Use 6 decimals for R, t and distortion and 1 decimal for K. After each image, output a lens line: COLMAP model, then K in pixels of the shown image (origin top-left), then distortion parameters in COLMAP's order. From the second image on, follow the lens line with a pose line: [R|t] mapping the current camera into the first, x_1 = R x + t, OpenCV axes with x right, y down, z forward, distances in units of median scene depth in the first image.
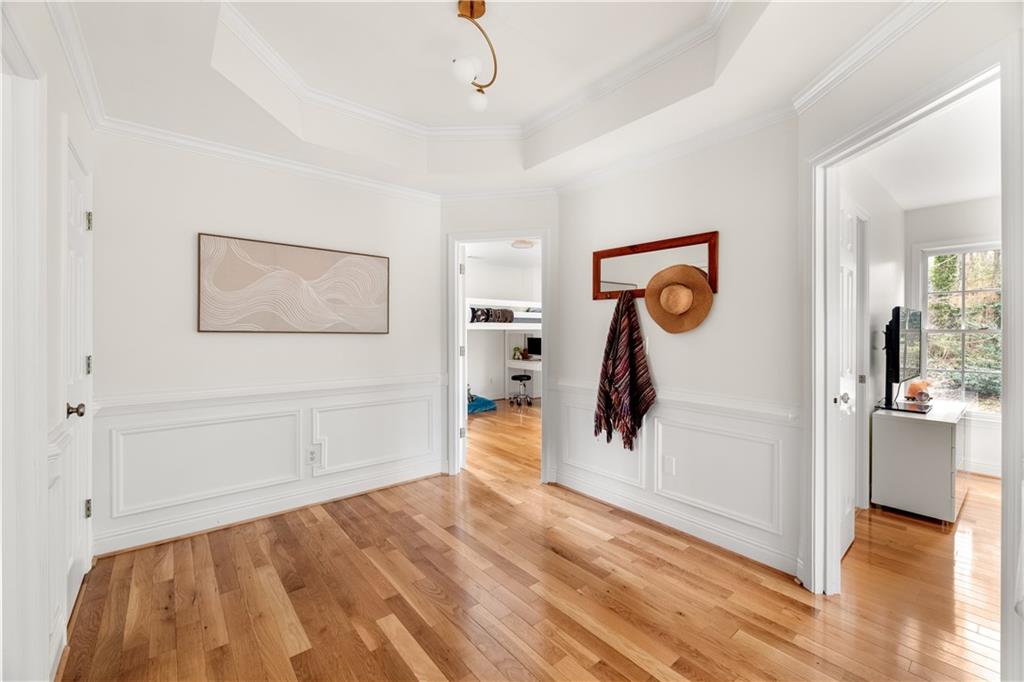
lens RADIAL K [[415.0, 0, 512.9], [0, 415.0, 336.6], [0, 0, 1]] dist [0.018435, -0.001675]
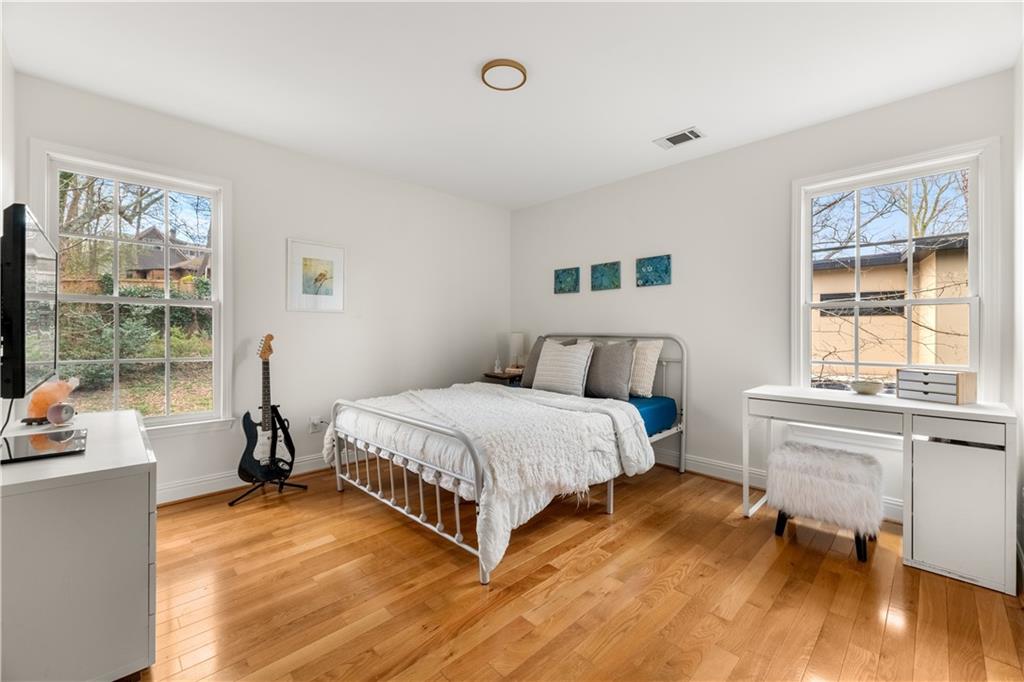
lens RADIAL K [[415.0, 0, 512.5], [0, 415.0, 333.5], [0, 0, 1]] dist [0.018435, -0.001675]
pose [[-0.072557, -0.000671, 0.997364, 0.401010], [-0.001729, 0.999998, 0.000547, 0.041032], [-0.997363, -0.001685, -0.072558, 0.471138]]
